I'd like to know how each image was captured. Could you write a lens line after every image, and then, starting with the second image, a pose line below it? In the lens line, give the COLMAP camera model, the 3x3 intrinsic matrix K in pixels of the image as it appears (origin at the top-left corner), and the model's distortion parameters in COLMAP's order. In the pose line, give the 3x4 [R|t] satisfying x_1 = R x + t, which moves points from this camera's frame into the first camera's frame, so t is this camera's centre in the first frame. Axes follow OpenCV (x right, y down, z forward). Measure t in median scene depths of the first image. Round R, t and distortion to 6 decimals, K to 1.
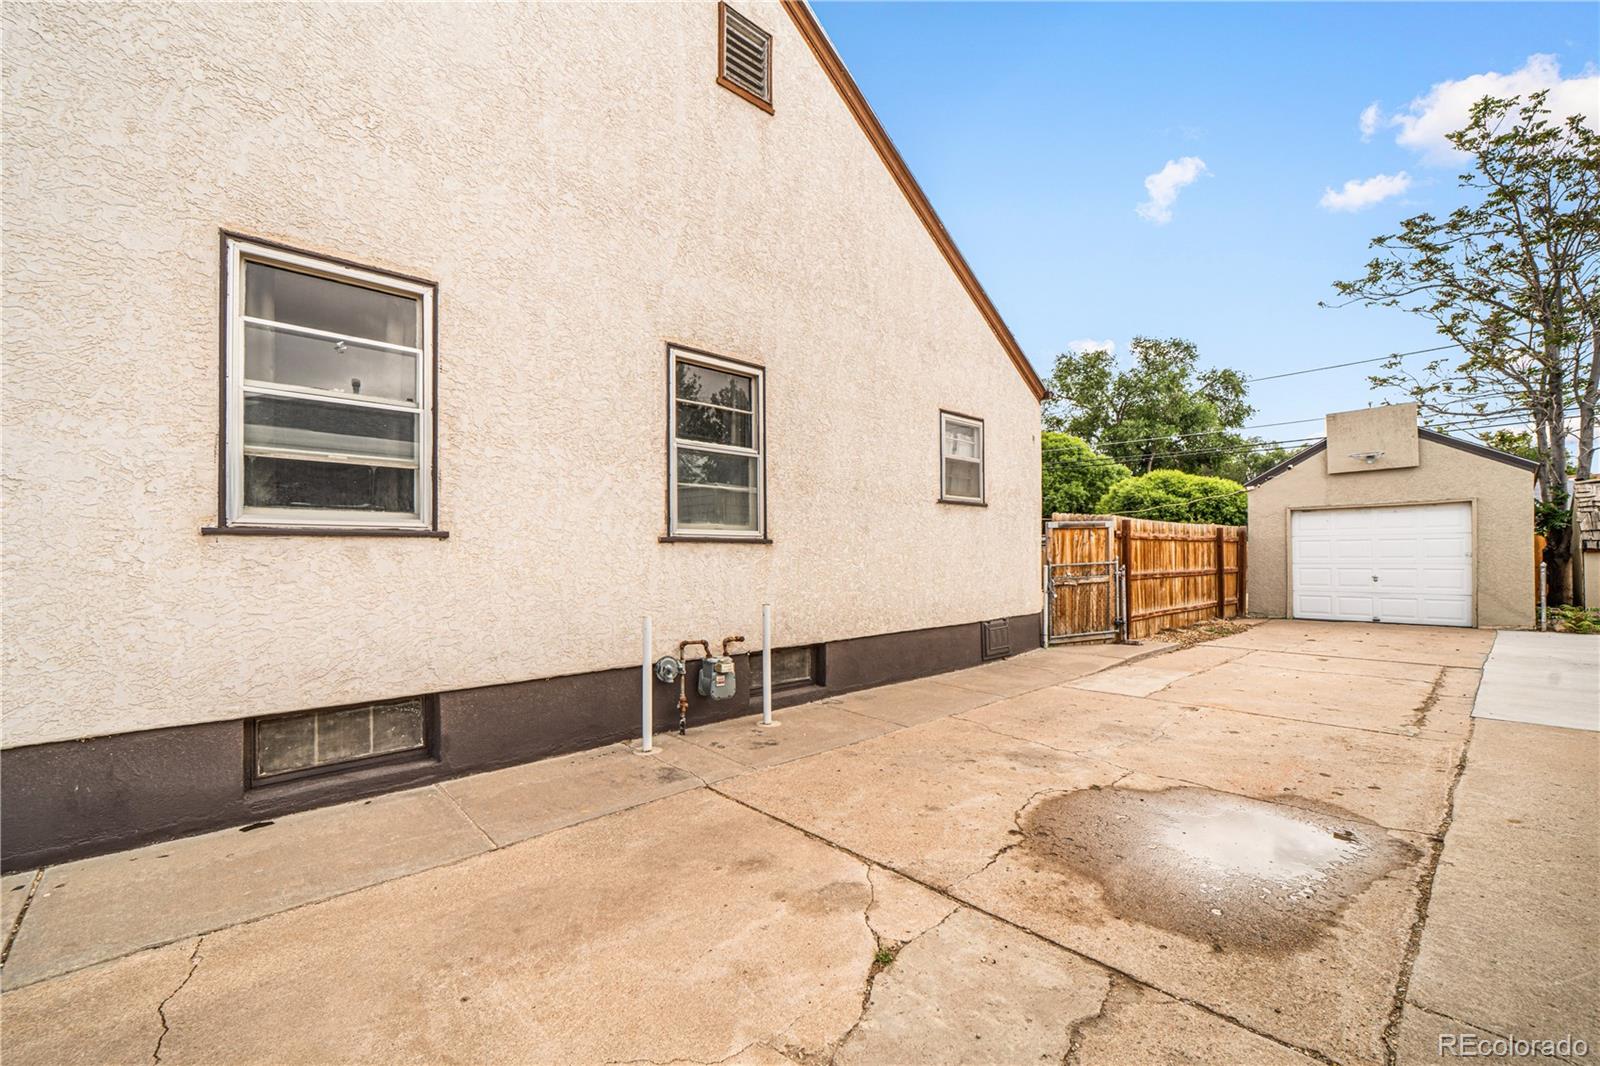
lens RADIAL K [[642.0, 0, 785.0], [0, 642.0, 547.0], [0, 0, 1]] dist [0.002686, -0.001358]
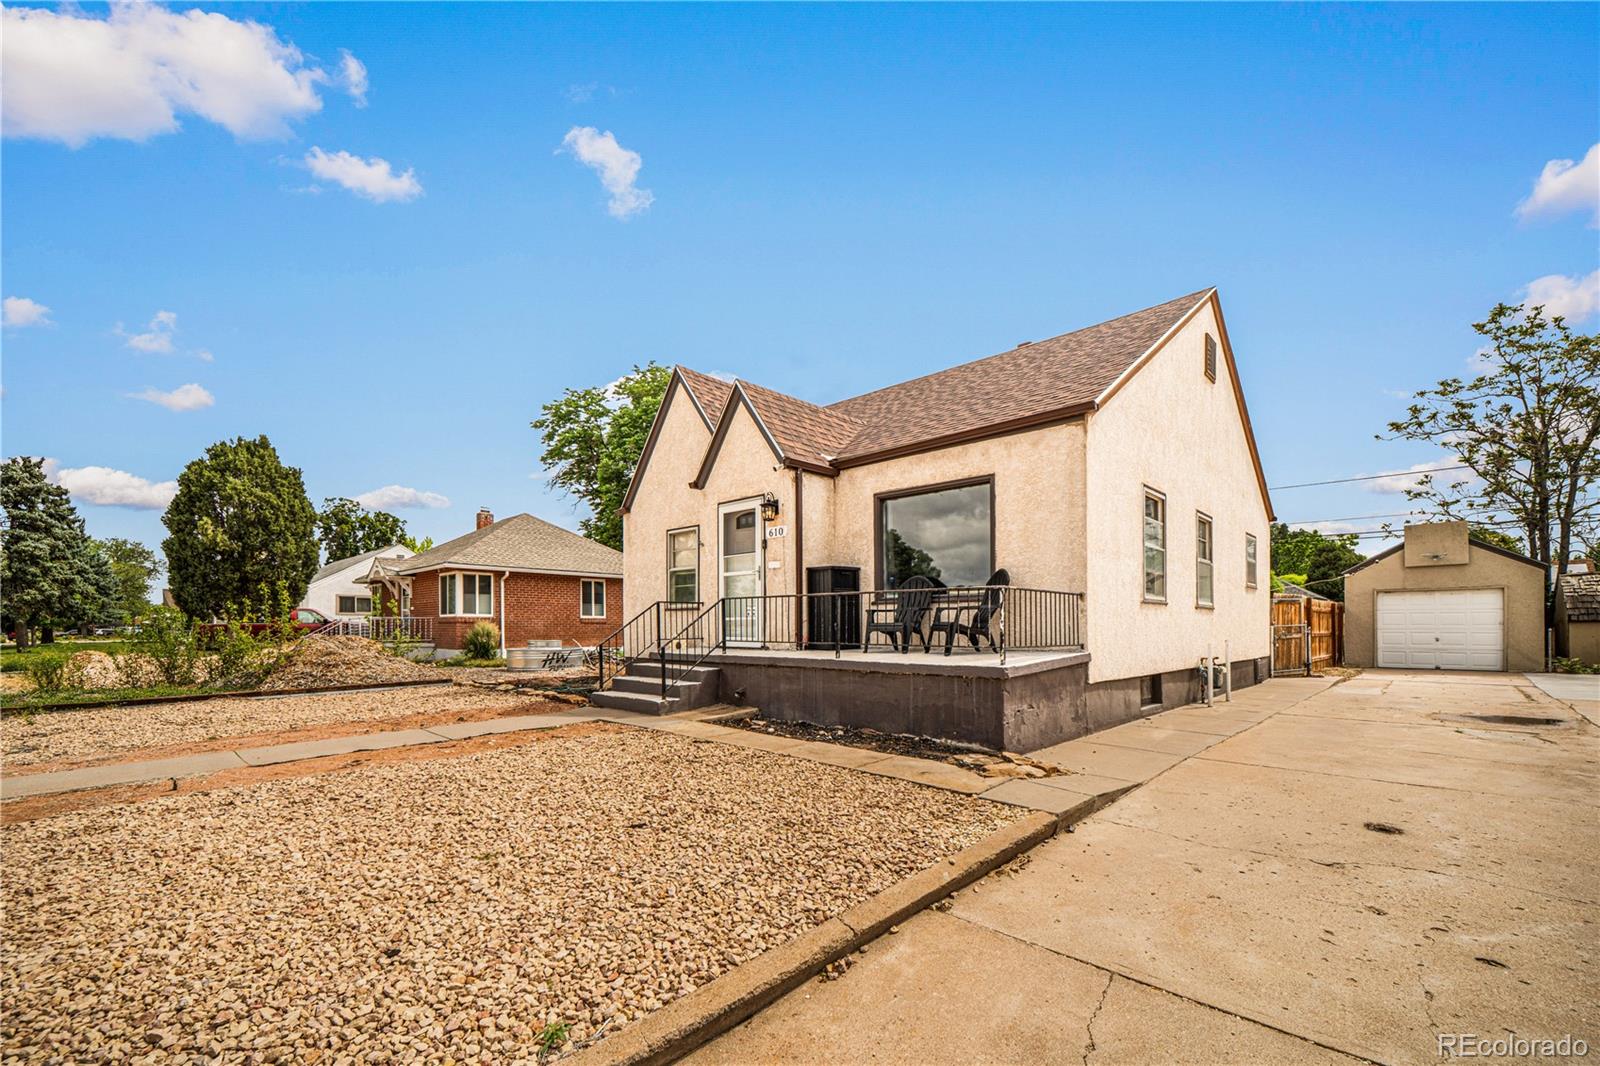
lens RADIAL K [[642.0, 0, 822.1], [0, 642.0, 613.8], [0, 0, 1]] dist [0.002686, -0.001358]
pose [[0.997525, 0.009724, 0.069639, -0.539197], [-0.009464, 0.999947, -0.004064, 0.009505], [-0.069675, 0.003395, 0.997564, -0.336350]]
